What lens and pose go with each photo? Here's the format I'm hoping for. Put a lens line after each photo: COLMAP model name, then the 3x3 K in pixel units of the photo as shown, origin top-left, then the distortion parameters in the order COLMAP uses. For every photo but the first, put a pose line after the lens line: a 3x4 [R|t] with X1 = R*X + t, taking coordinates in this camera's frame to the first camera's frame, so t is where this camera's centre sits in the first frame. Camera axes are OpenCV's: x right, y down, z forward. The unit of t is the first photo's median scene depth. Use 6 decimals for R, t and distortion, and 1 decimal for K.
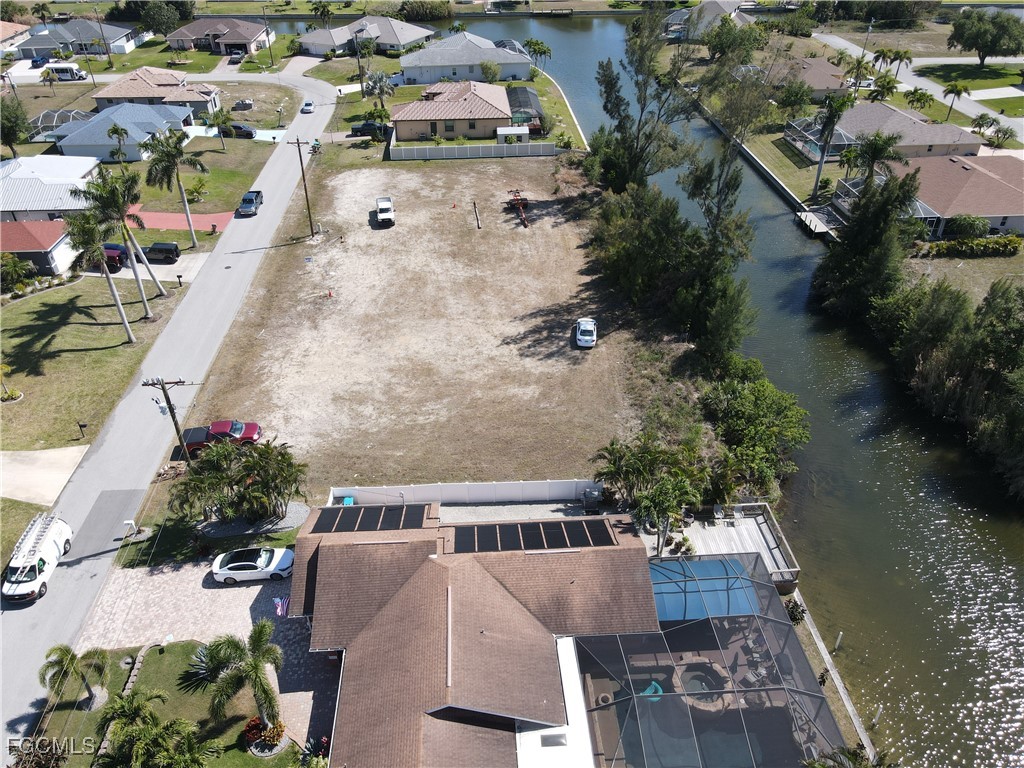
lens RADIAL K [[724.3, 0, 512.0], [0, 724.3, 384.0], [0, 0, 1]] dist [-0.030429, 0.085561]
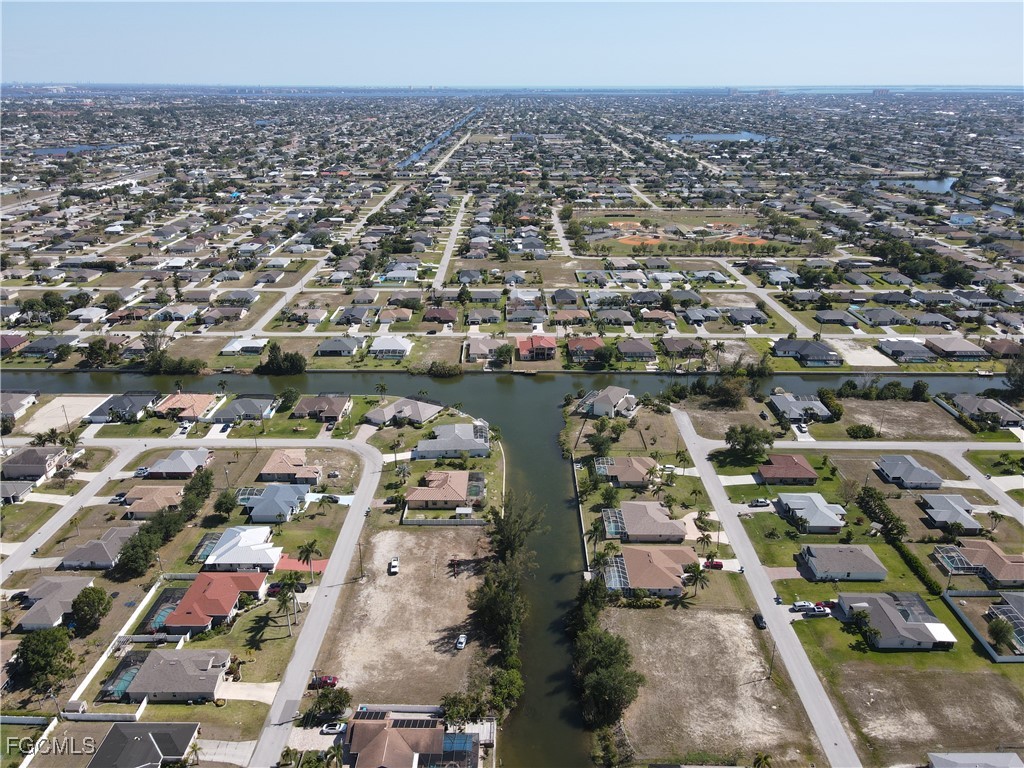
lens RADIAL K [[724.3, 0, 512.0], [0, 724.3, 384.0], [0, 0, 1]] dist [-0.030429, 0.085561]
pose [[0.997407, 0.032820, -0.064043, 0.385673], [-0.047004, 0.970995, -0.234432, -0.341009], [0.054491, 0.236835, 0.970021, -1.595115]]
